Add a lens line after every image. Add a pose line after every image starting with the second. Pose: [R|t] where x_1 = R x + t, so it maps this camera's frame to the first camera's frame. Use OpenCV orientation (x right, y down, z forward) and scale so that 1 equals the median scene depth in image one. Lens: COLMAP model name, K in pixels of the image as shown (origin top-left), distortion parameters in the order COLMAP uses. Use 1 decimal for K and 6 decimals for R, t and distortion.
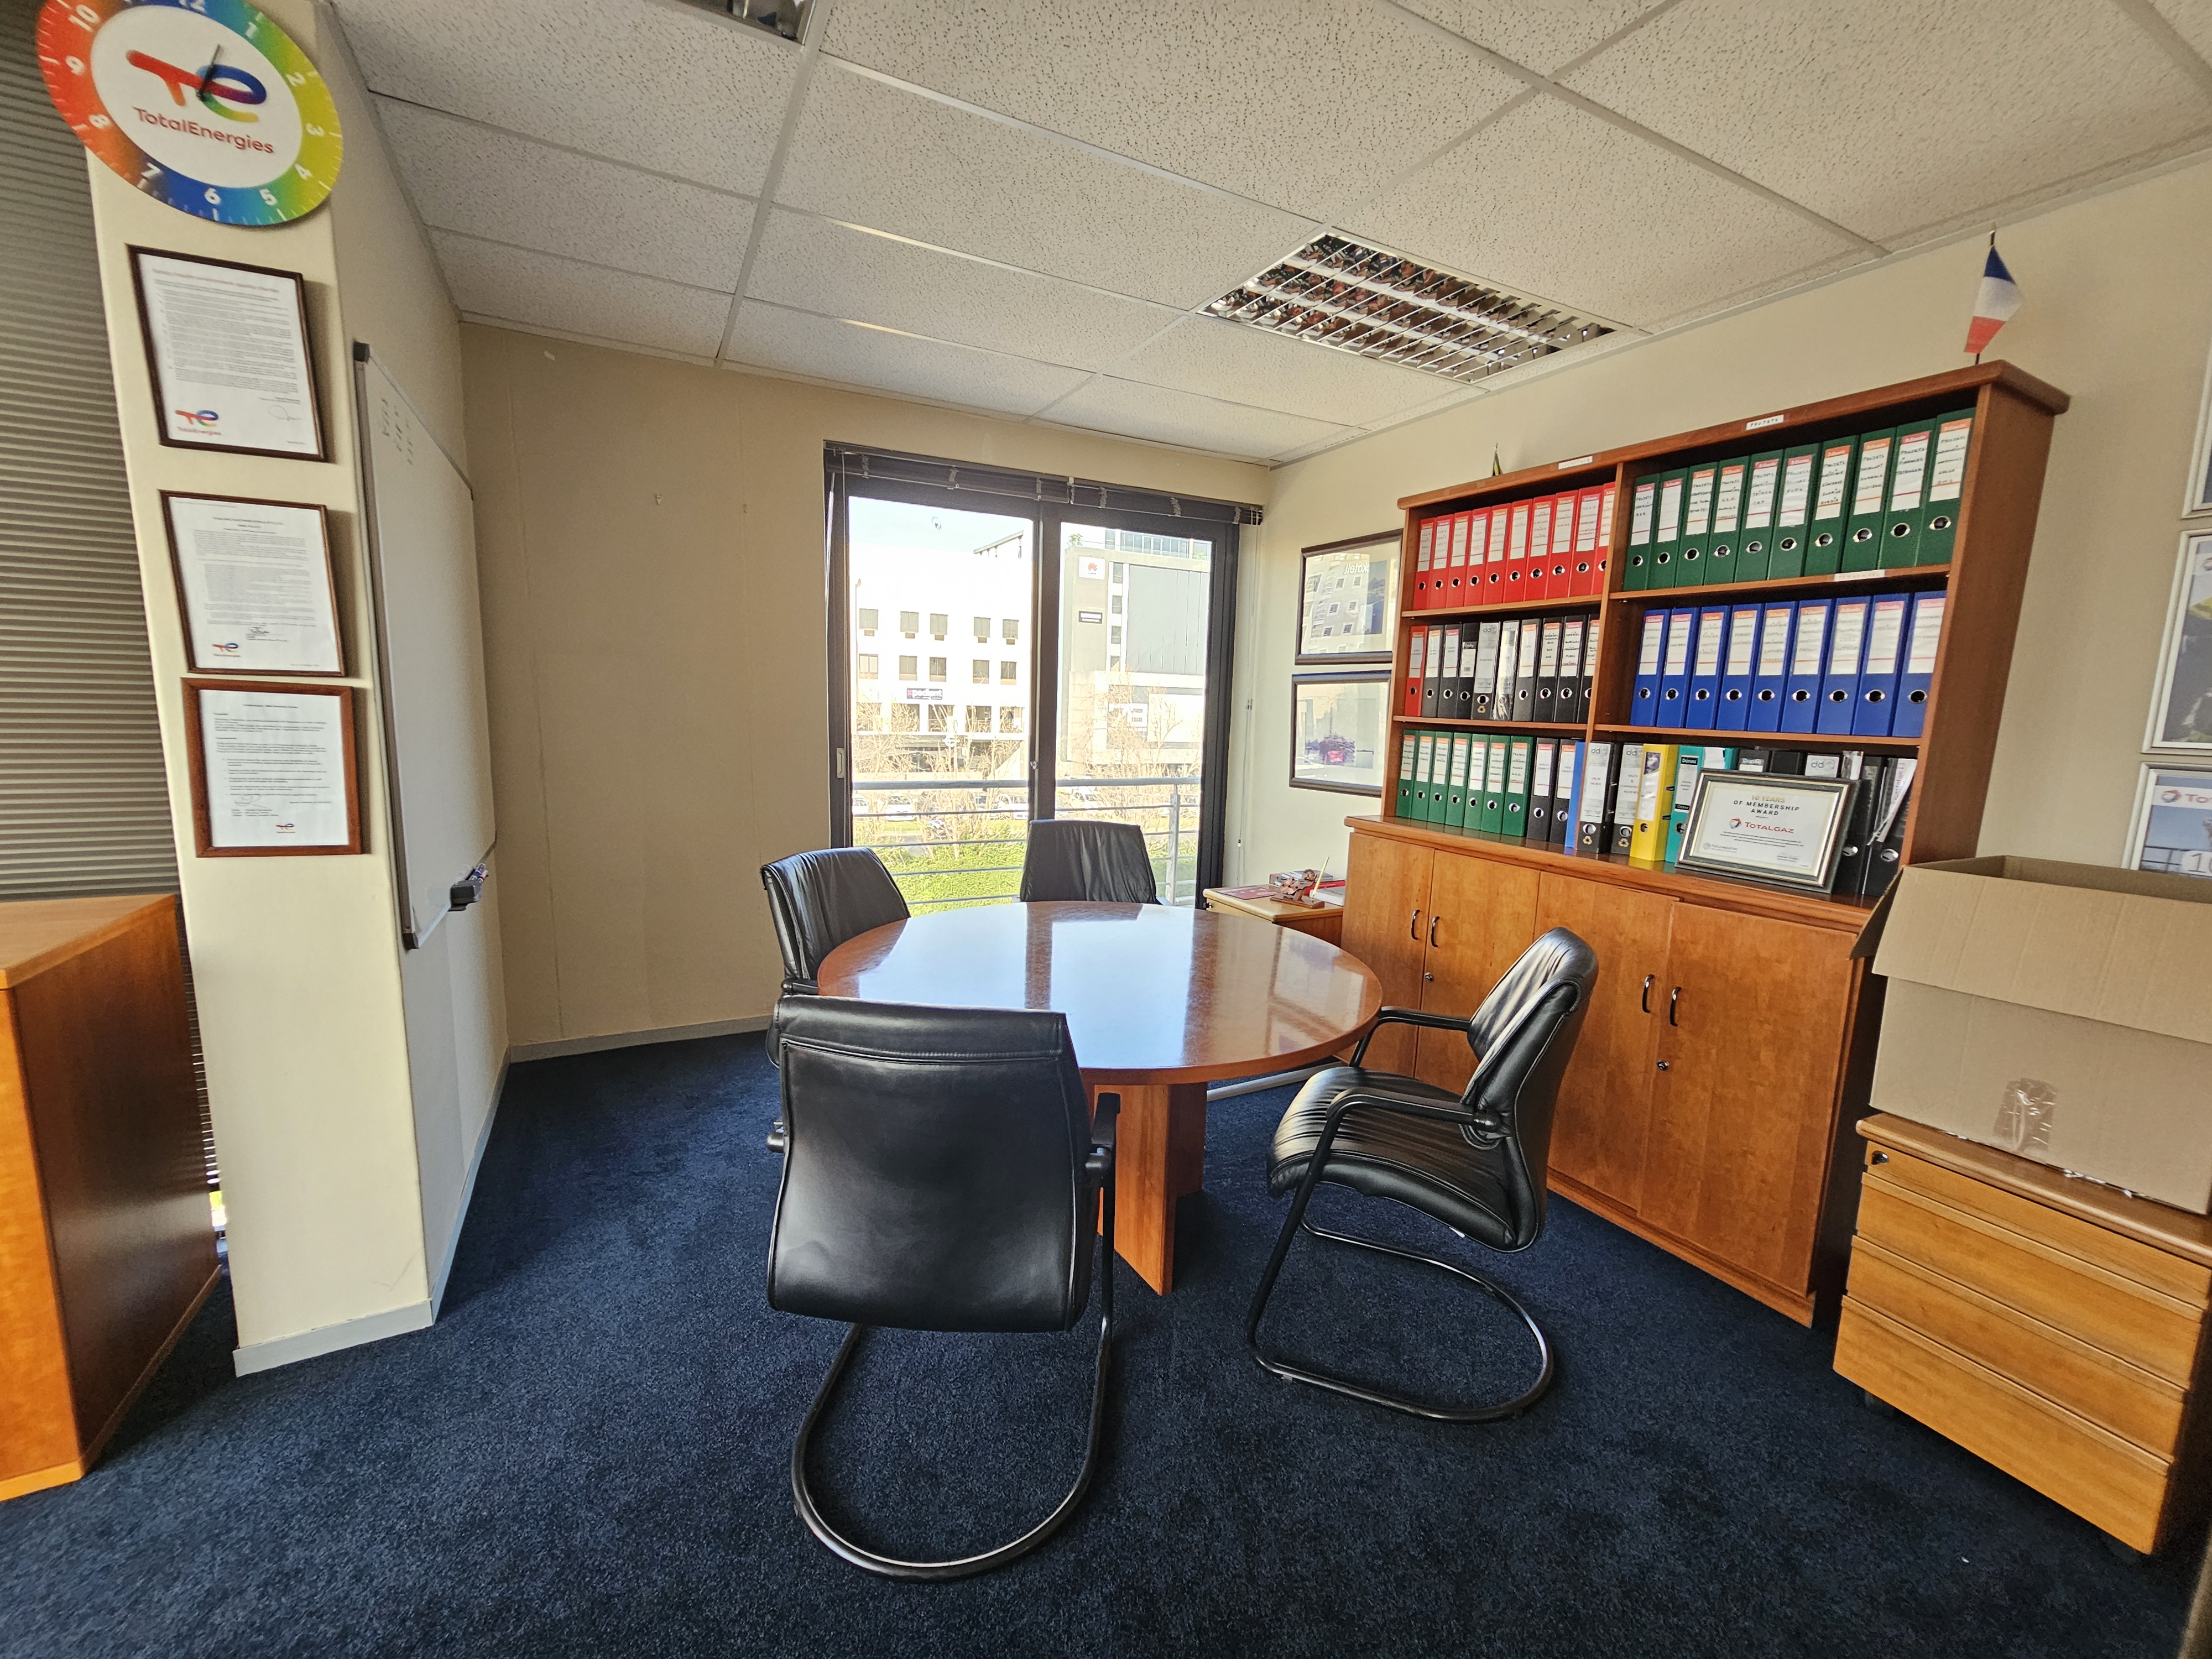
lens RADIAL K [[909.7, 0, 1103.0], [0, 909.7, 846.5], [0, 0, 1]] dist [-0.006886, 0.001927]
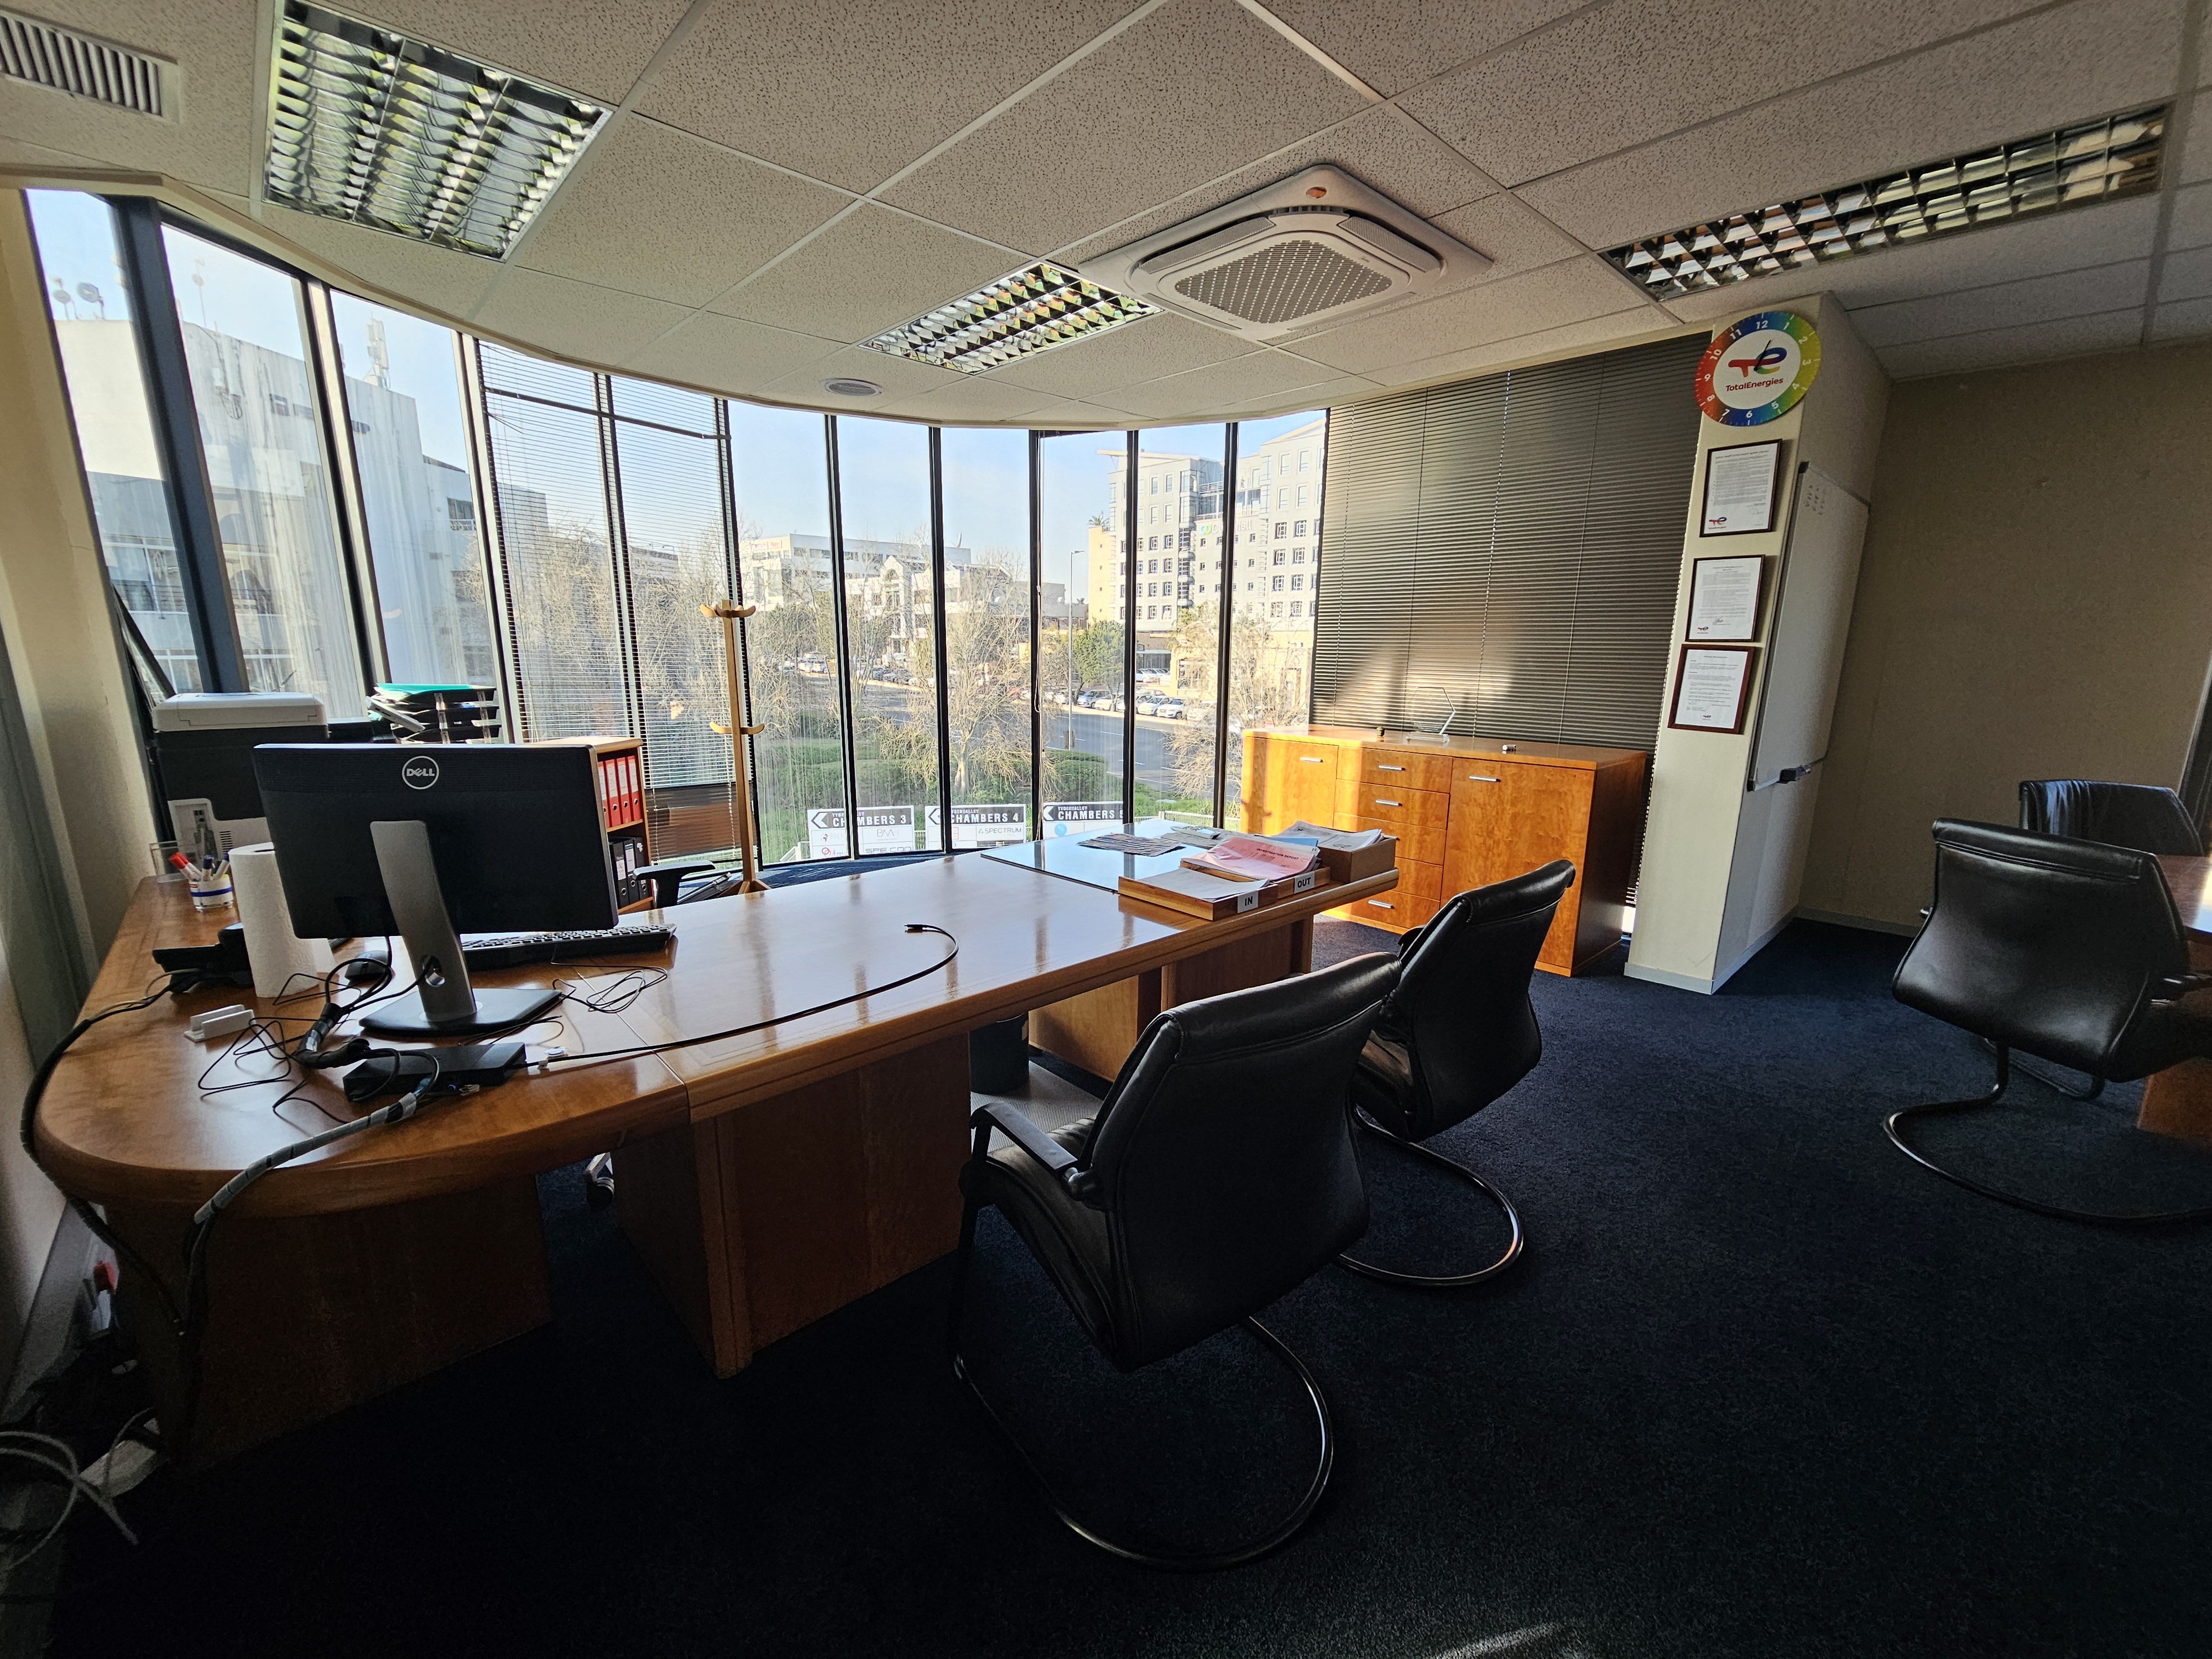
lens RADIAL K [[909.7, 0, 1101.7], [0, 909.7, 847.6], [0, 0, 1]] dist [-0.006886, 0.001927]
pose [[0.271525, 0.183870, -0.944704, 0.683801], [-0.140726, 0.978616, 0.150024, 0.146531], [0.952087, 0.092209, 0.291594, -0.833631]]
